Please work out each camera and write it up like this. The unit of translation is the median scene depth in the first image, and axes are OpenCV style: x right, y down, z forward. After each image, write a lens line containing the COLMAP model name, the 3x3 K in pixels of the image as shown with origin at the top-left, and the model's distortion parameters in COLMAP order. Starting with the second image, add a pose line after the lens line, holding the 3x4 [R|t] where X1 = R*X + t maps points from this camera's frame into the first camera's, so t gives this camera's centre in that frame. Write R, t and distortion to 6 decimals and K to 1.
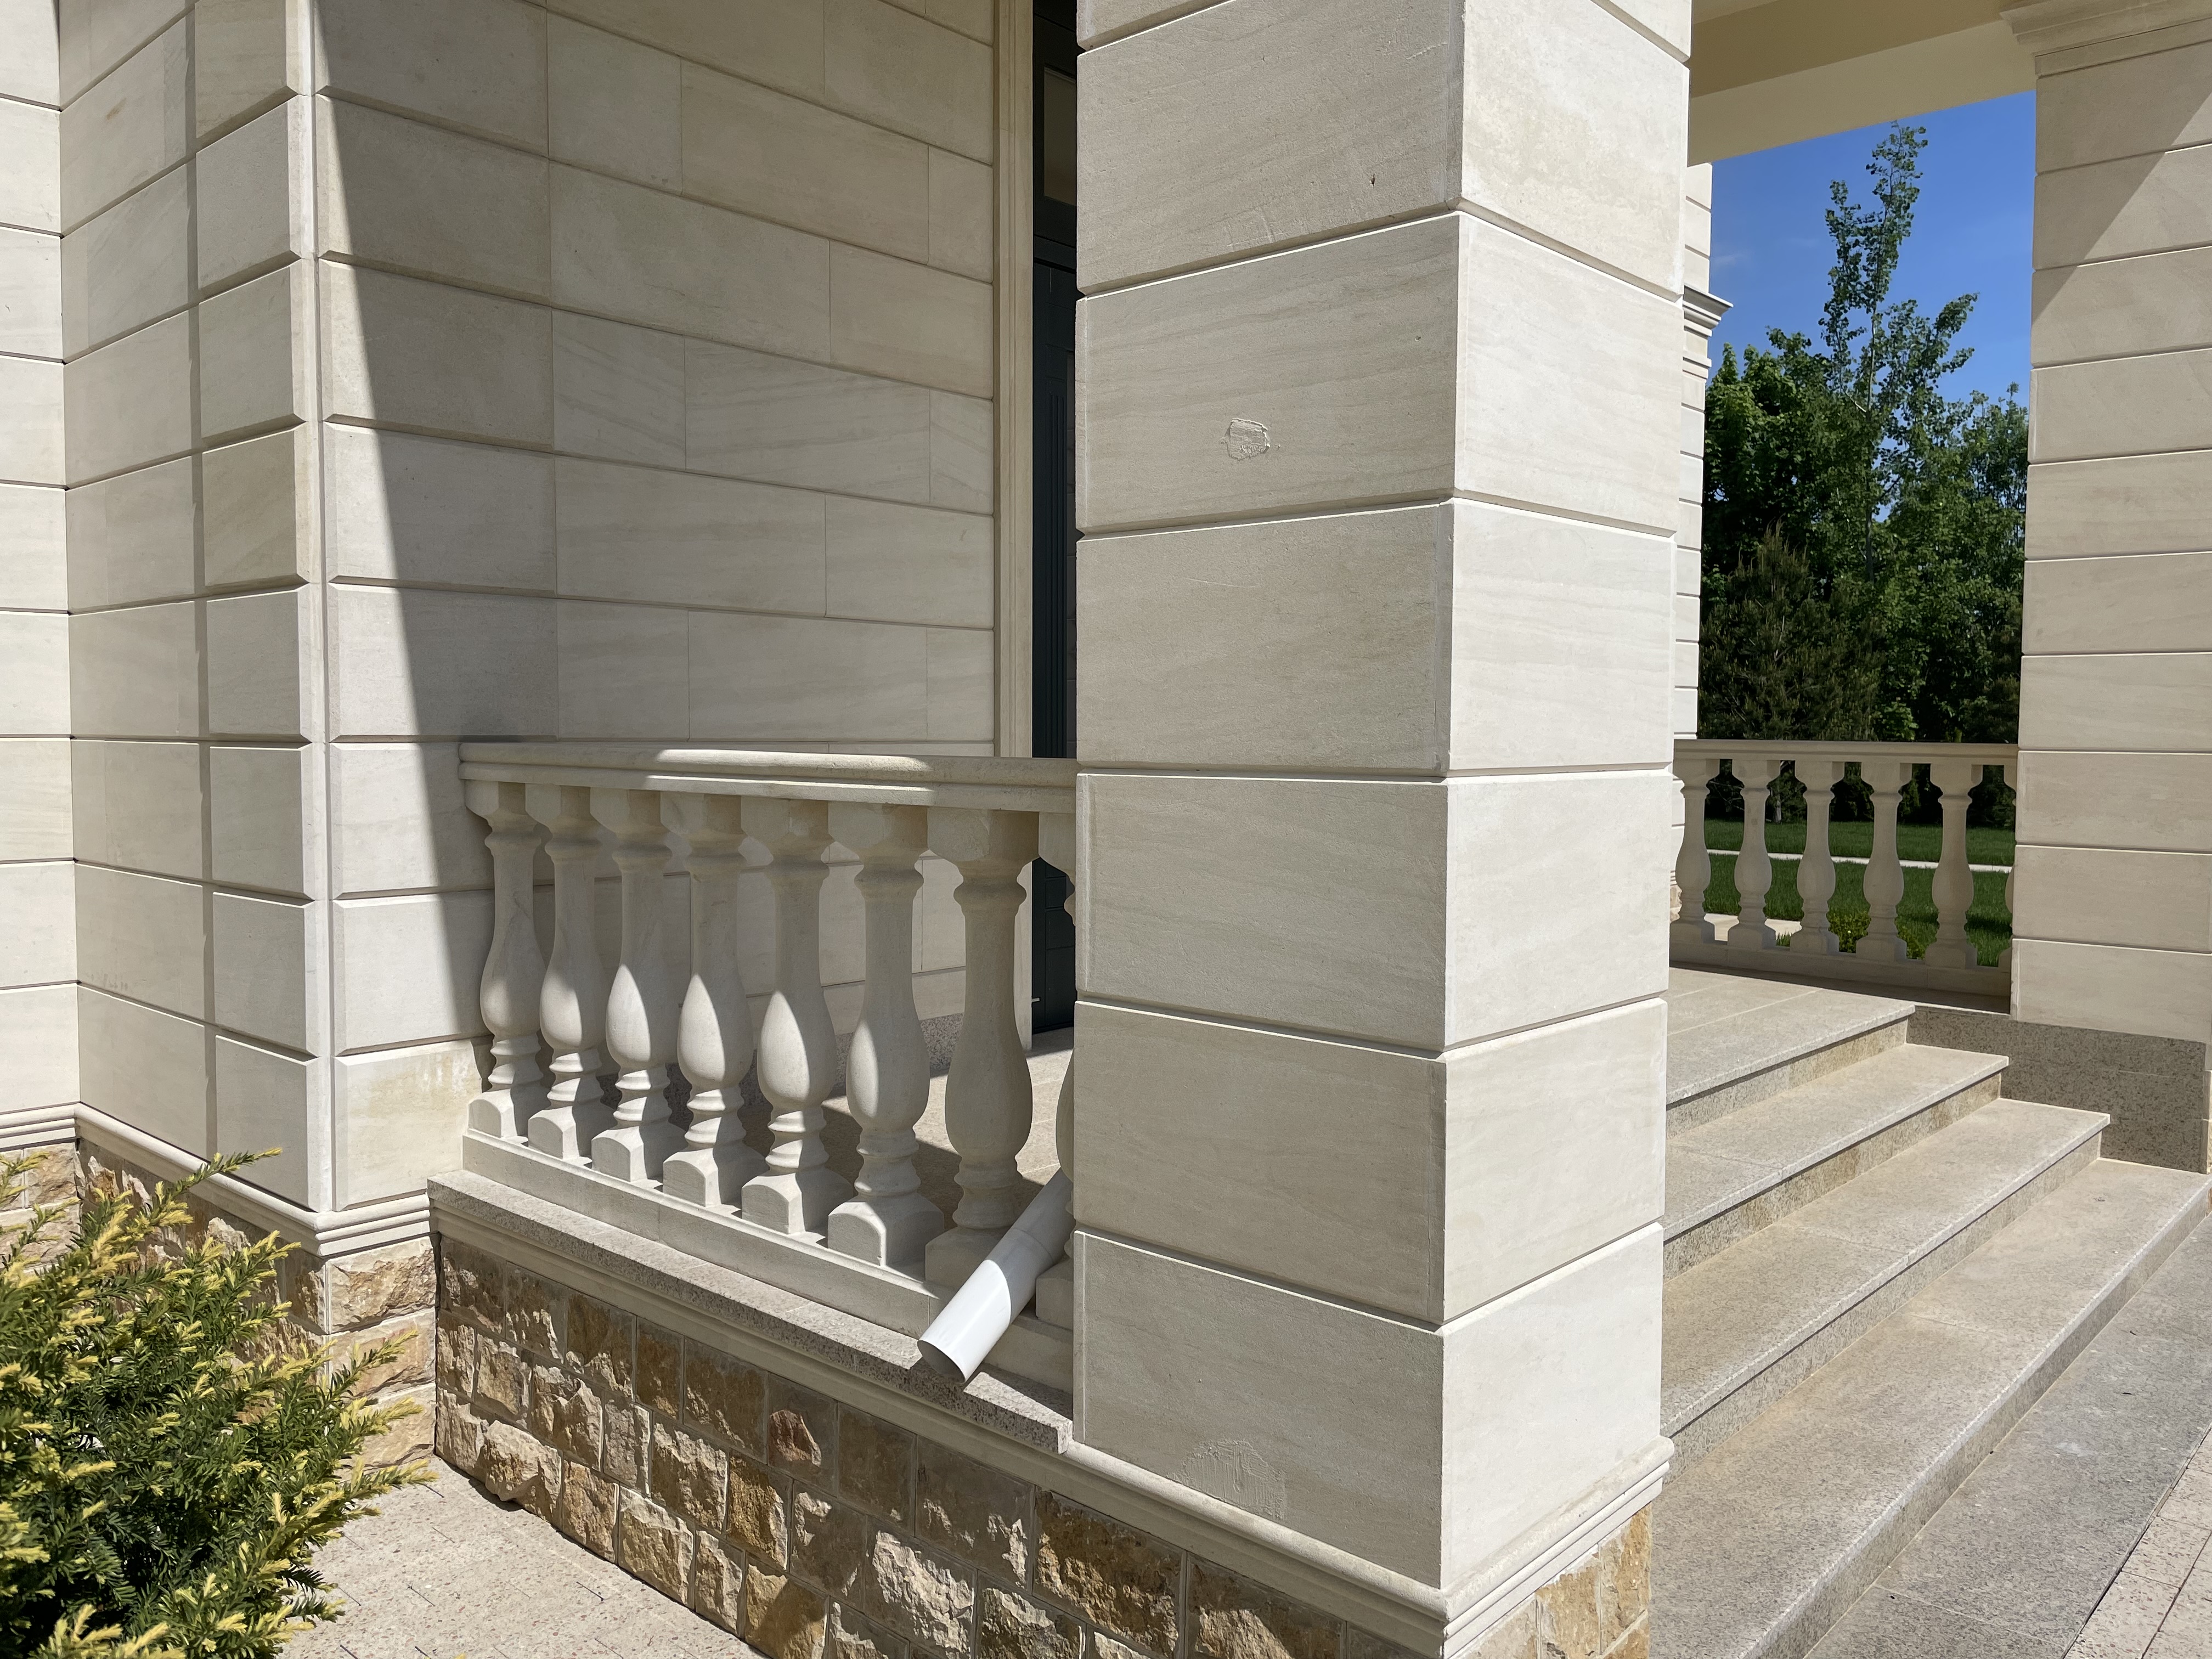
lens RADIAL K [[1674.6, 0, 1107.1], [0, 1674.6, 813.3], [0, 0, 1]] dist [0.091203, -0.123346]
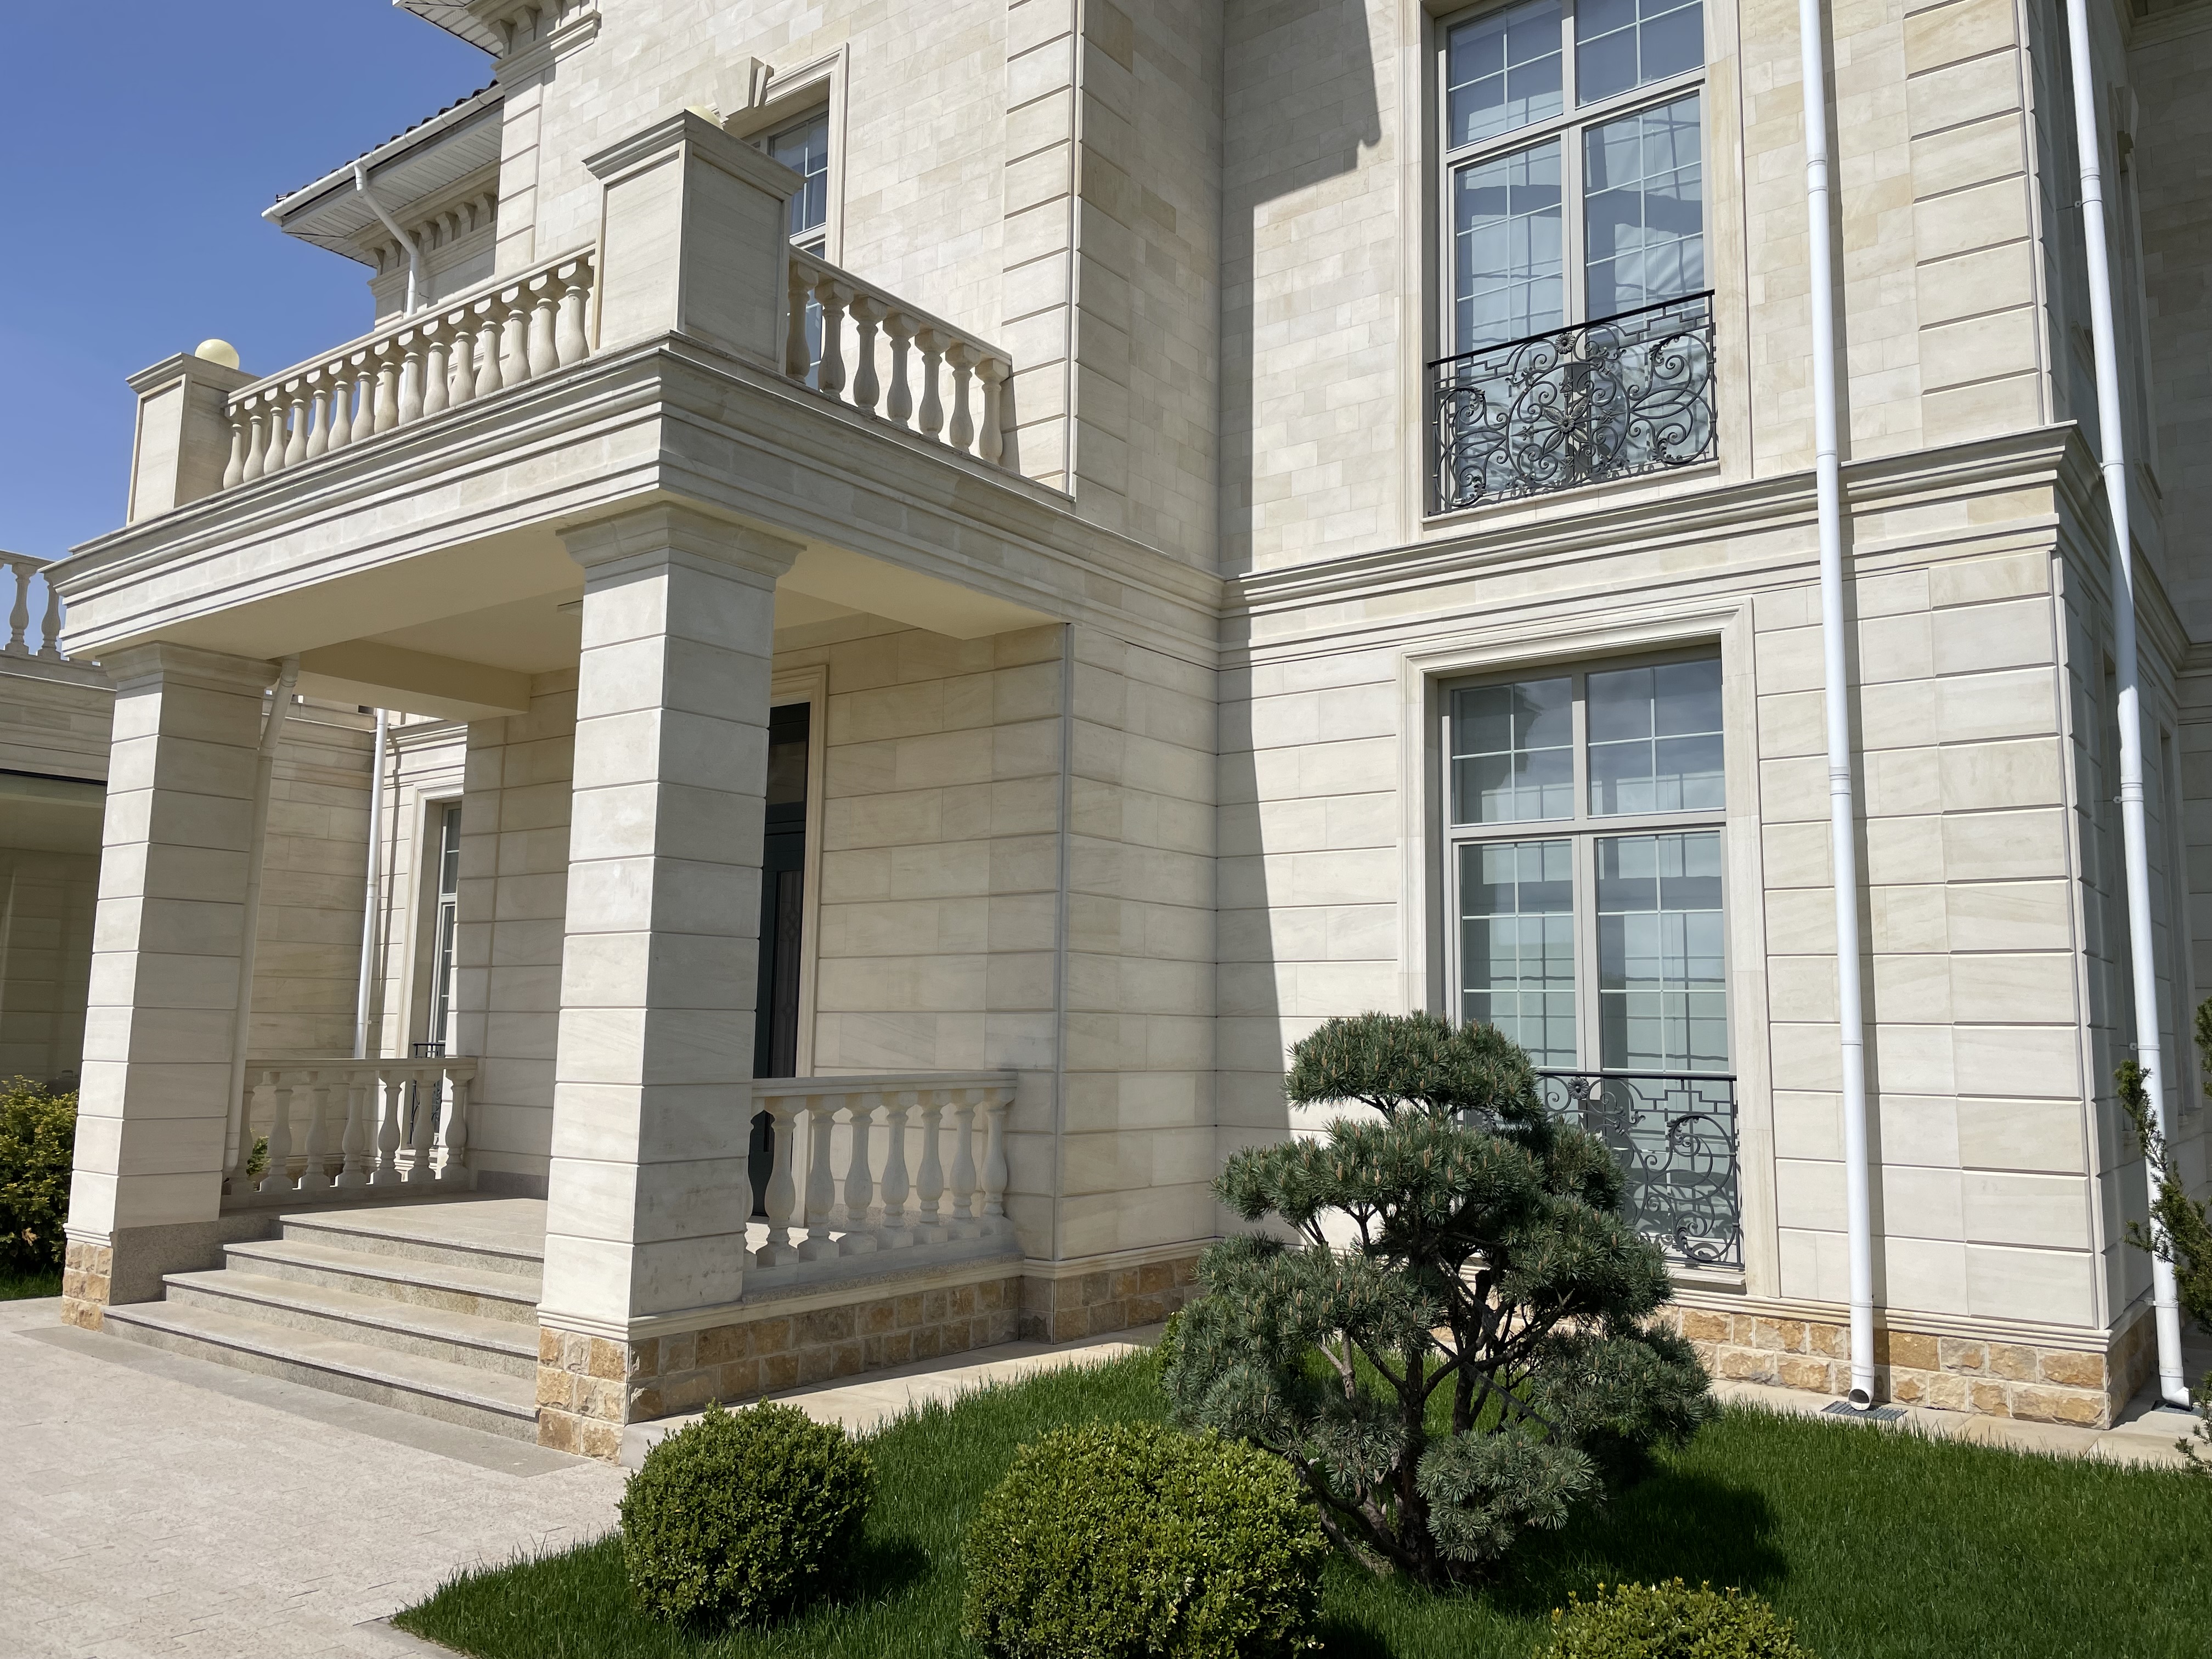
lens RADIAL K [[1674.6, 0, 1118.5], [0, 1674.6, 811.3], [0, 0, 1]] dist [0.091203, -0.123346]
pose [[0.091044, -0.135770, -0.986548, 2.682617], [-0.065744, 0.987682, -0.141993, -0.113677], [0.993674, 0.077787, 0.080996, 1.709769]]
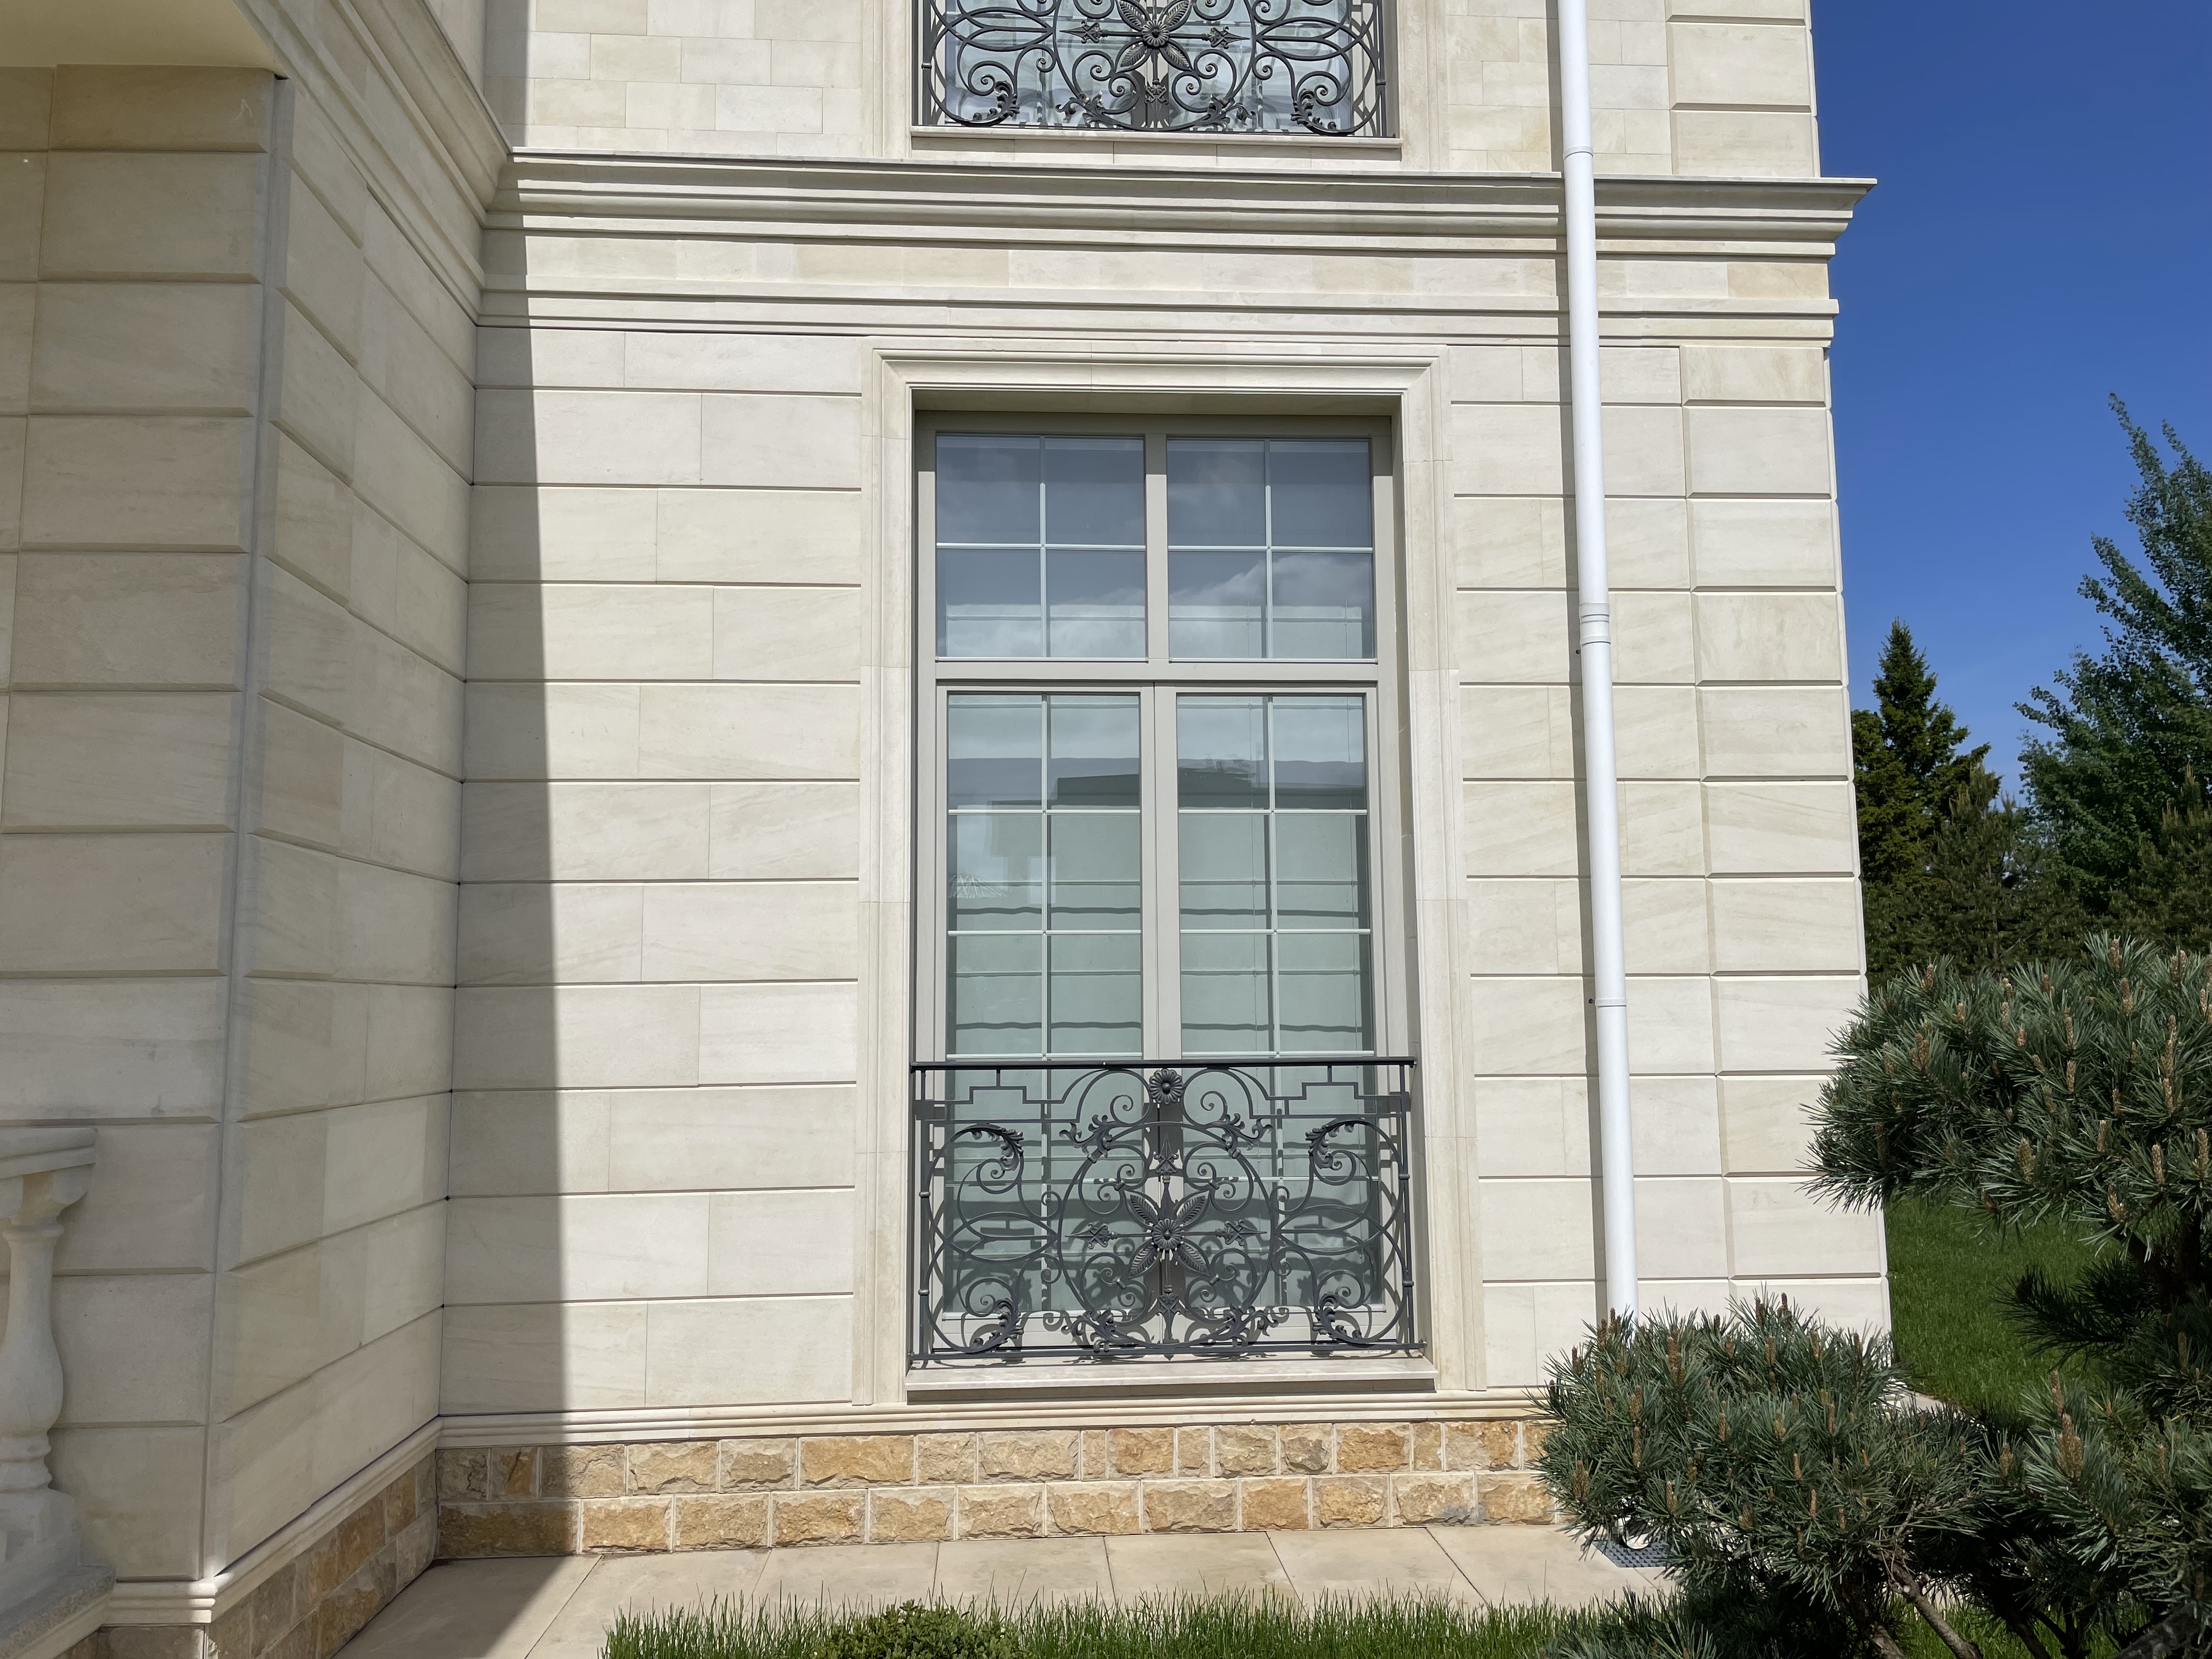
lens RADIAL K [[1674.6, 0, 1115.5], [0, 1674.6, 814.6], [0, 0, 1]] dist [0.091203, -0.123346]
pose [[0.719729, -0.092538, -0.688060, 1.498932], [-0.022250, 0.987493, -0.156083, -0.113997], [0.693899, 0.127646, 0.708668, 1.501528]]
